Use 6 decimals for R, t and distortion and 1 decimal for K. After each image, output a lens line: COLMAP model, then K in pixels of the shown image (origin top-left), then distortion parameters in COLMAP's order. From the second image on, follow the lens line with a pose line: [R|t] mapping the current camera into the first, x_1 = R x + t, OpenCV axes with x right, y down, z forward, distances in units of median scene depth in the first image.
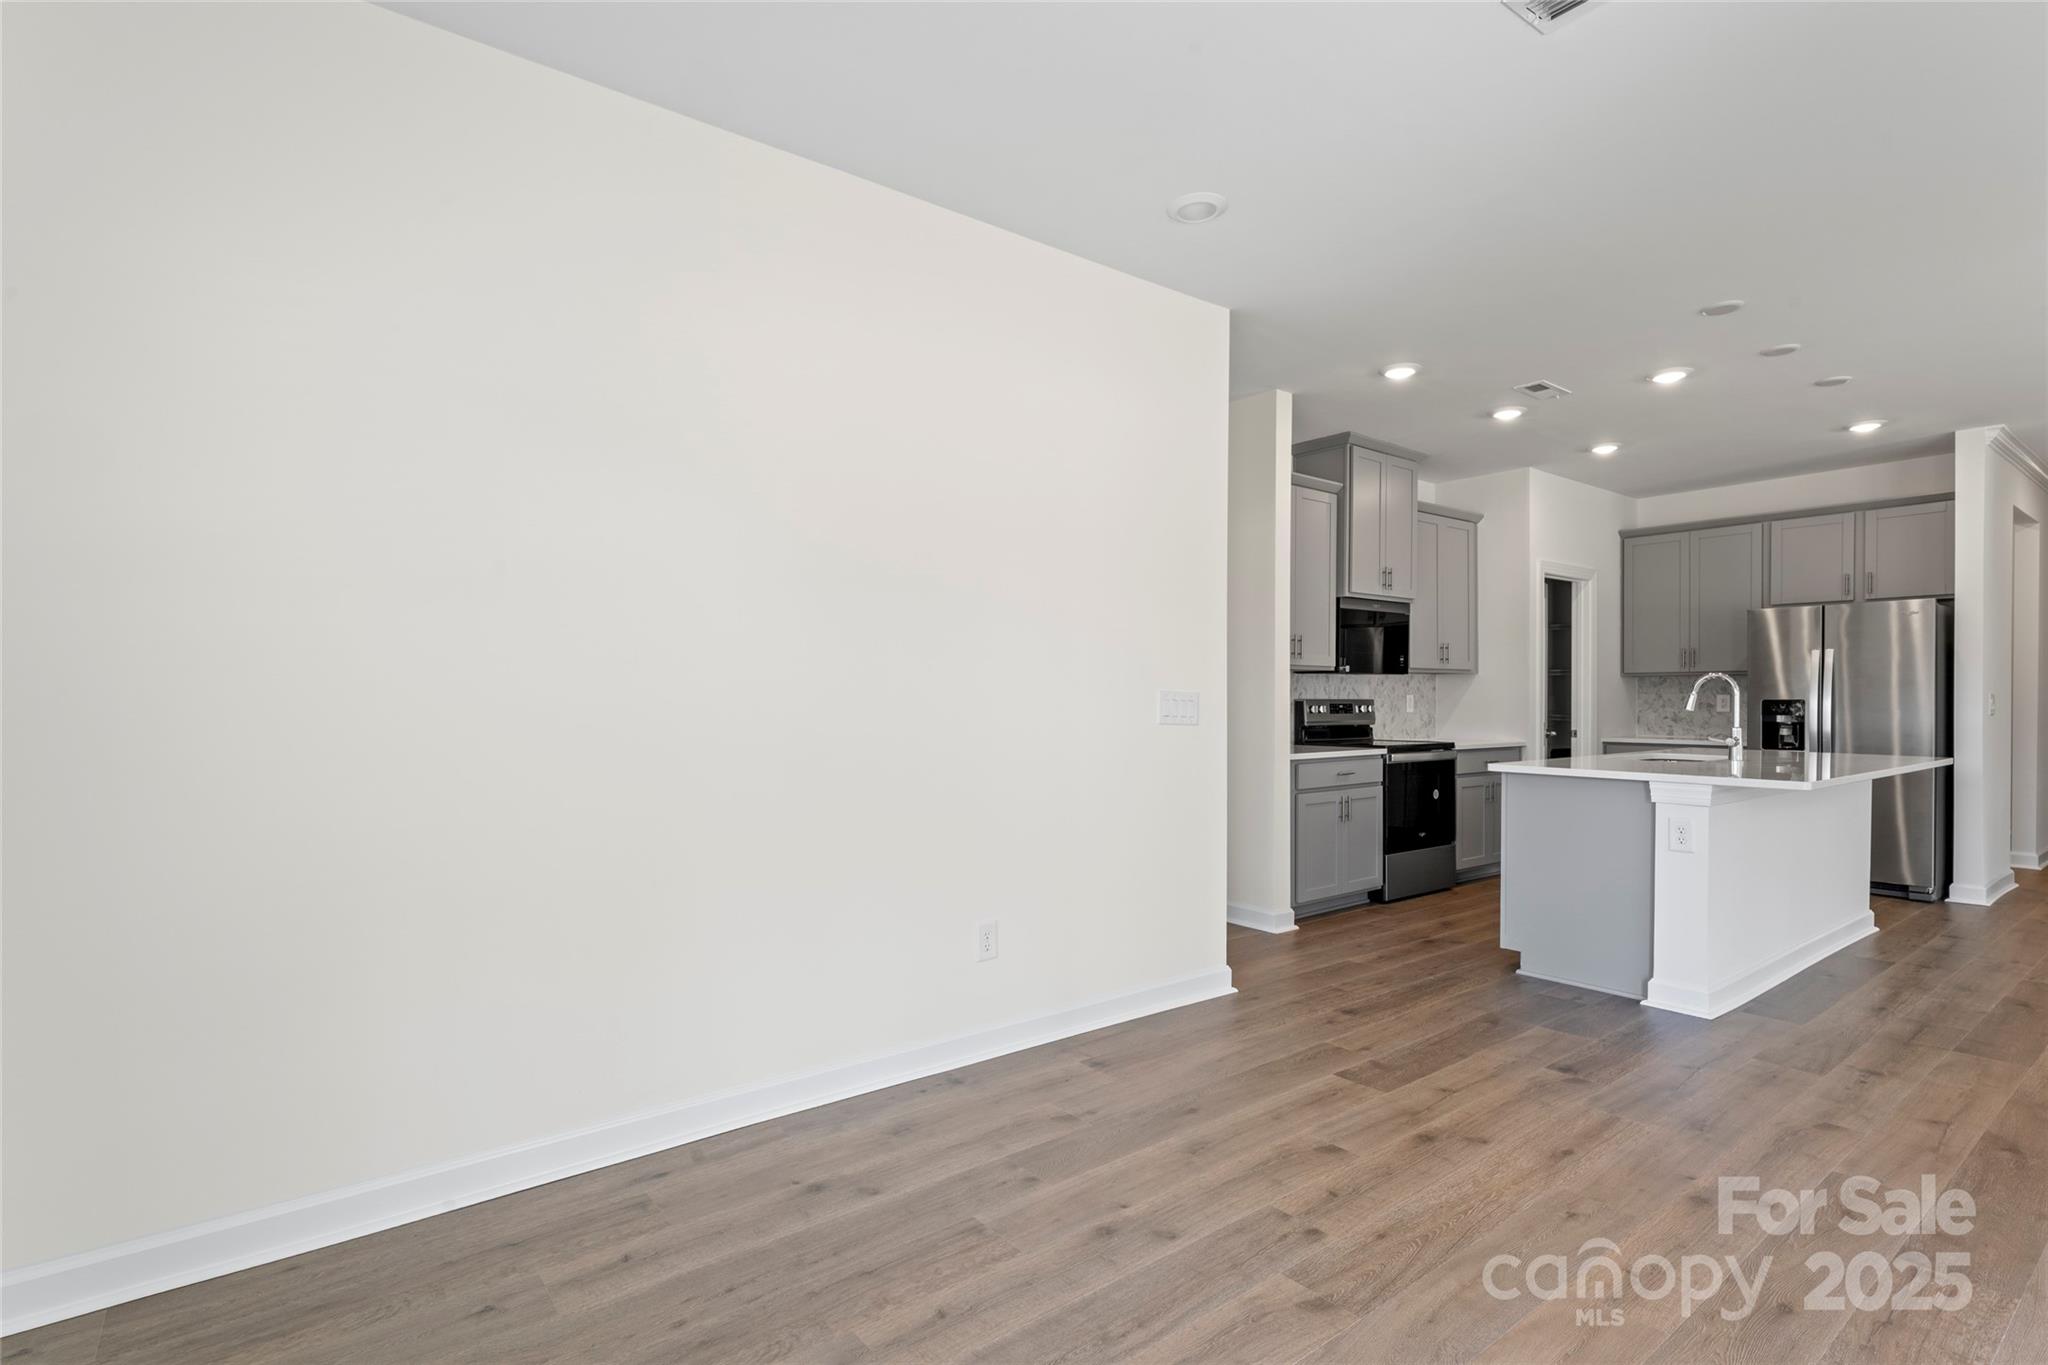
lens RADIAL K [[971.0, 0, 1009.4], [0, 971.0, 707.4], [0, 0, 1]] dist [-0.000336, -0.001266]
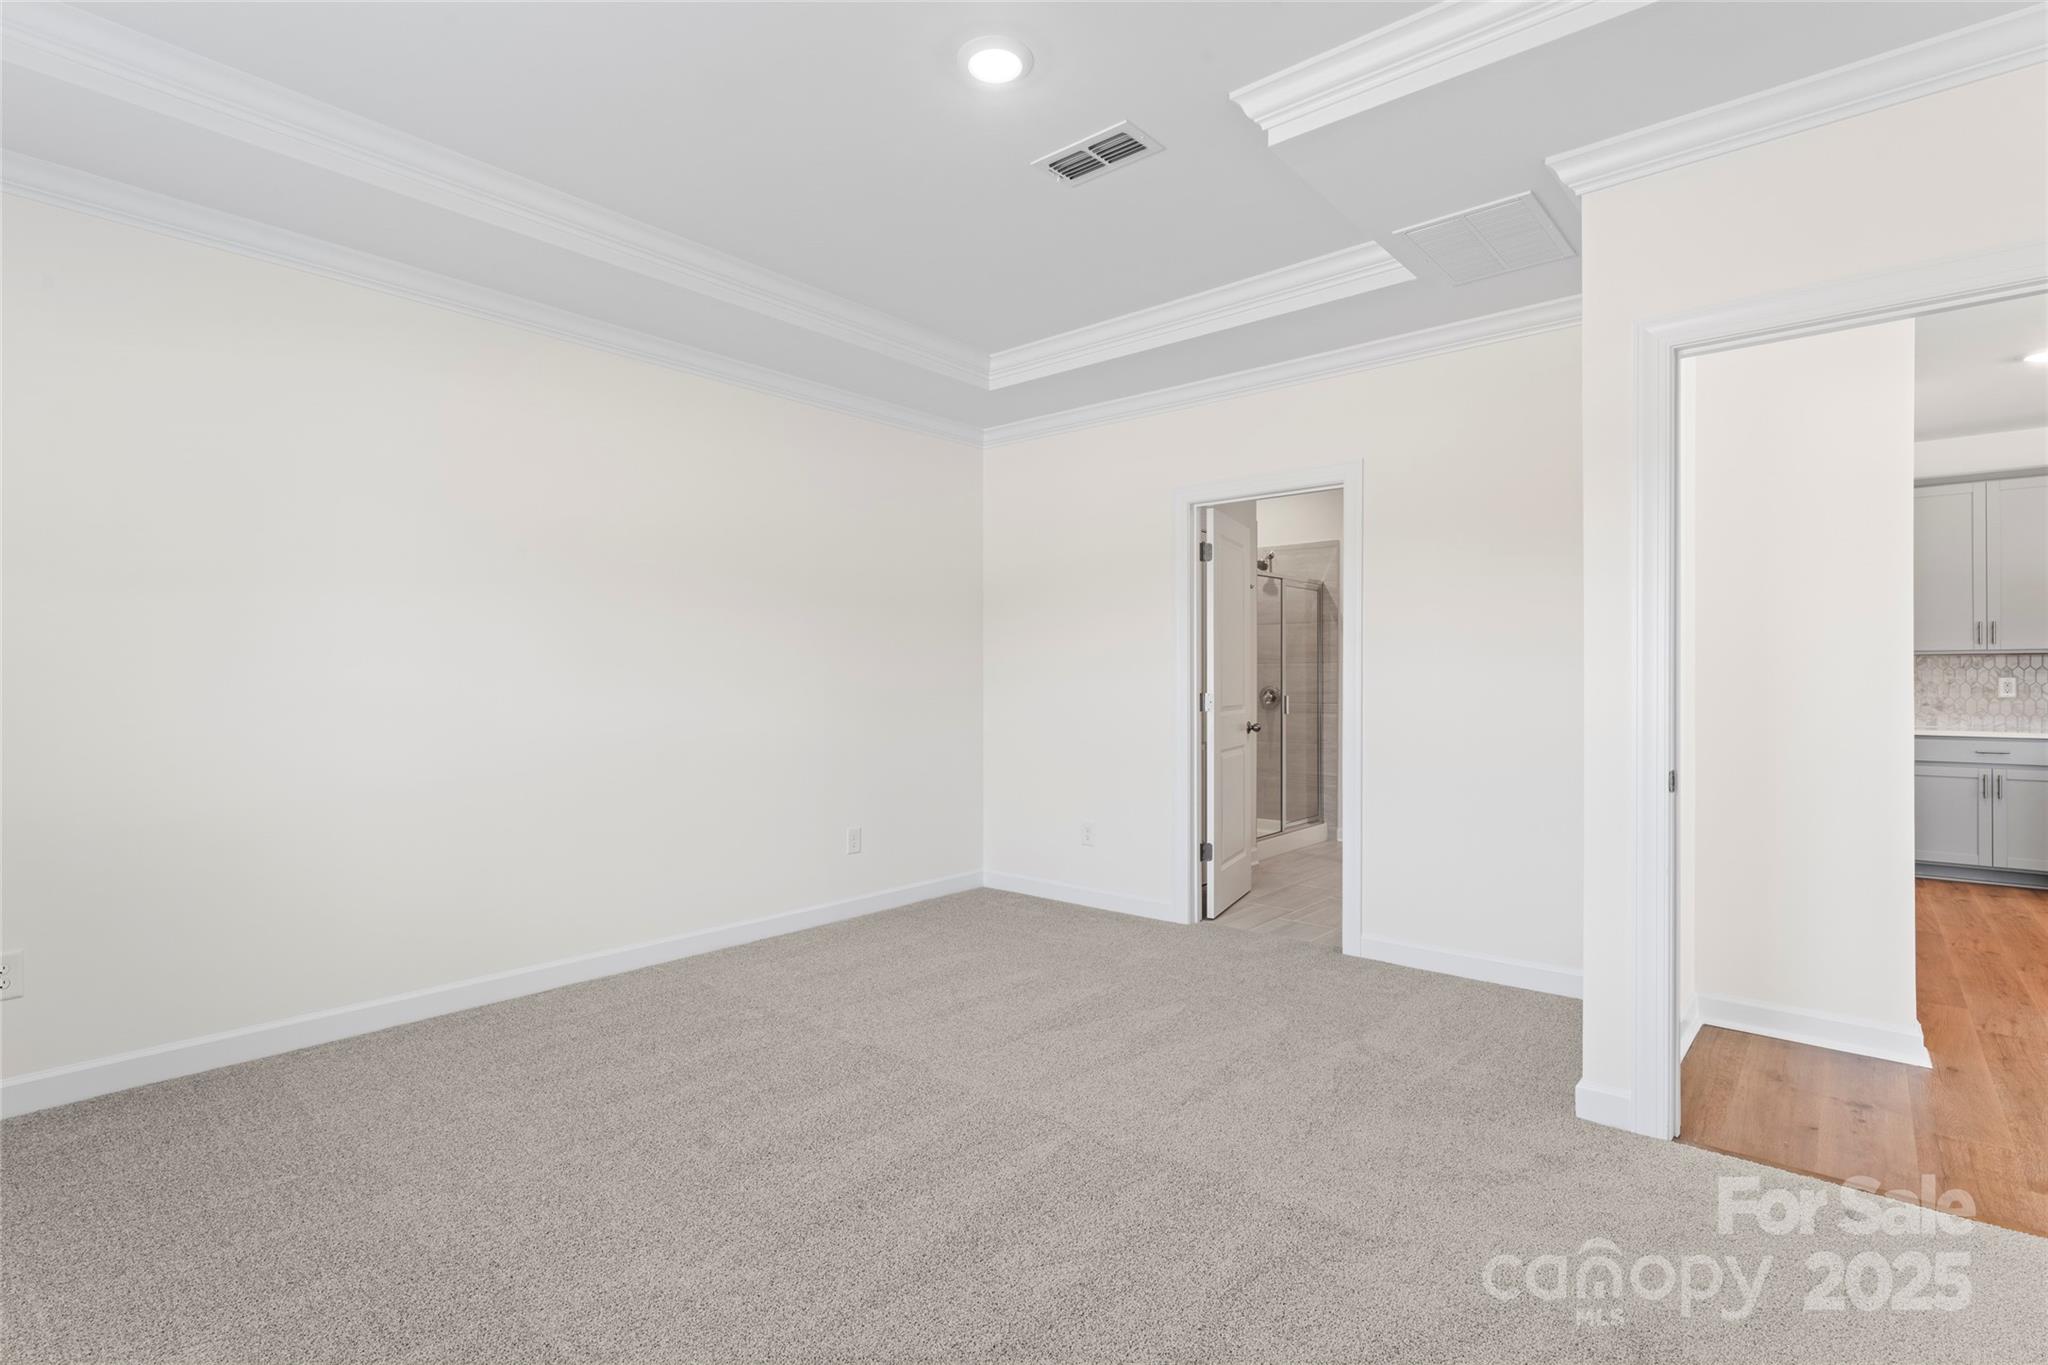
lens RADIAL K [[971.0, 0, 1024.1], [0, 971.0, 678.7], [0, 0, 1]] dist [-0.000336, -0.001266]
pose [[0.976541, 0.003312, 0.215305, -0.321759], [-0.000647, 0.999922, -0.012447, -0.001211], [-0.215330, 0.012015, 0.976468, 0.417655]]
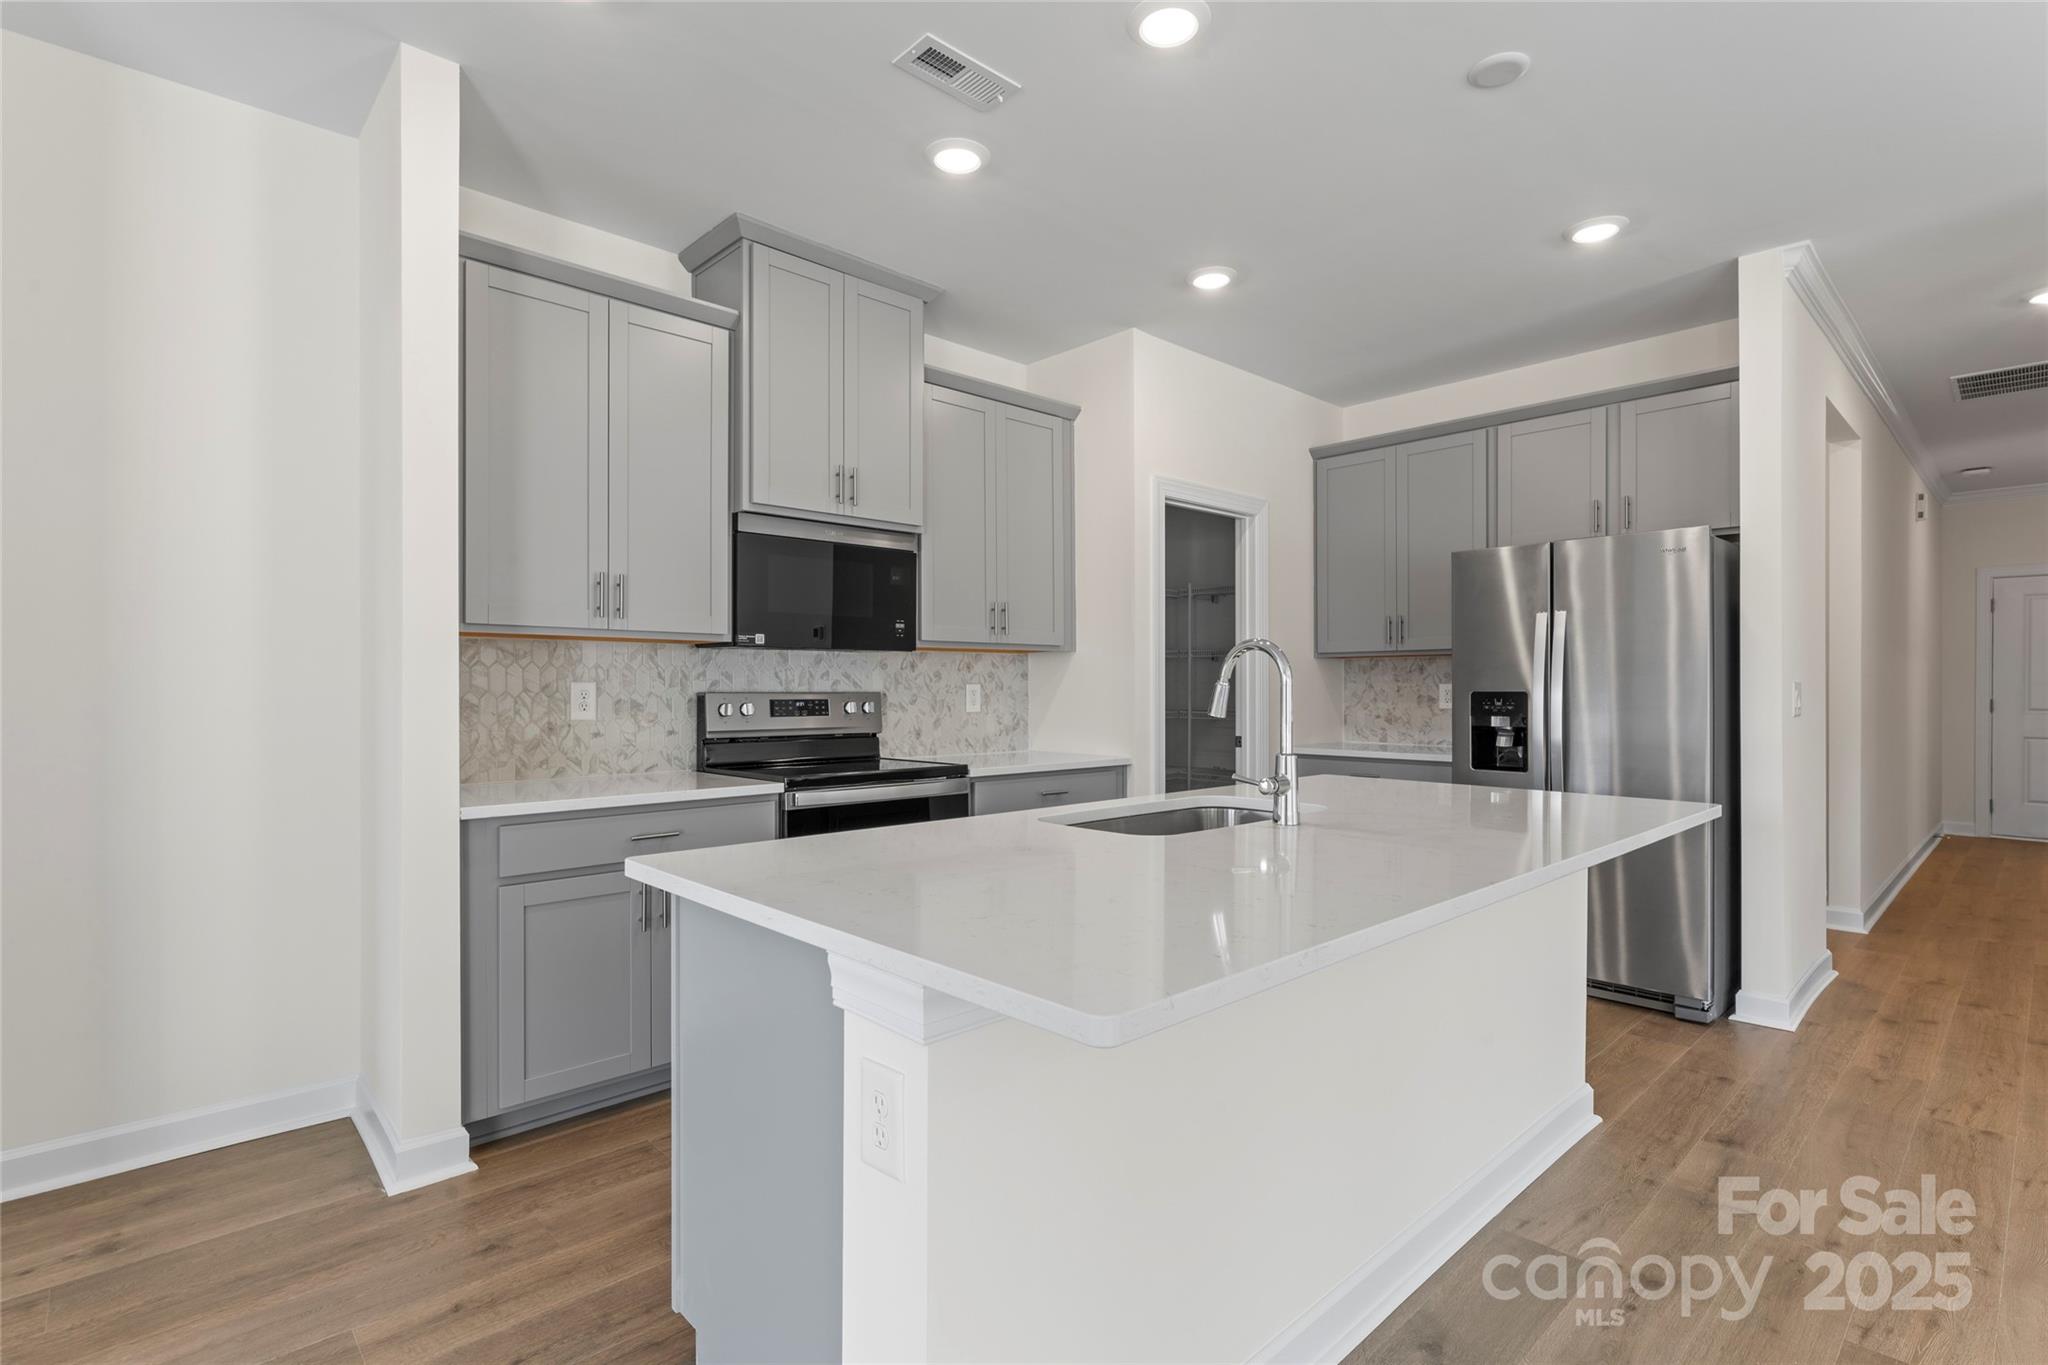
lens RADIAL K [[971.0, 0, 1018.7], [0, 971.0, 690.2], [0, 0, 1]] dist [-0.000336, -0.001266]
pose [[0.994633, -0.002341, 0.103437, 0.415945], [0.003377, 0.999946, -0.009840, -0.003500], [-0.103409, 0.010137, 0.994587, 0.396790]]
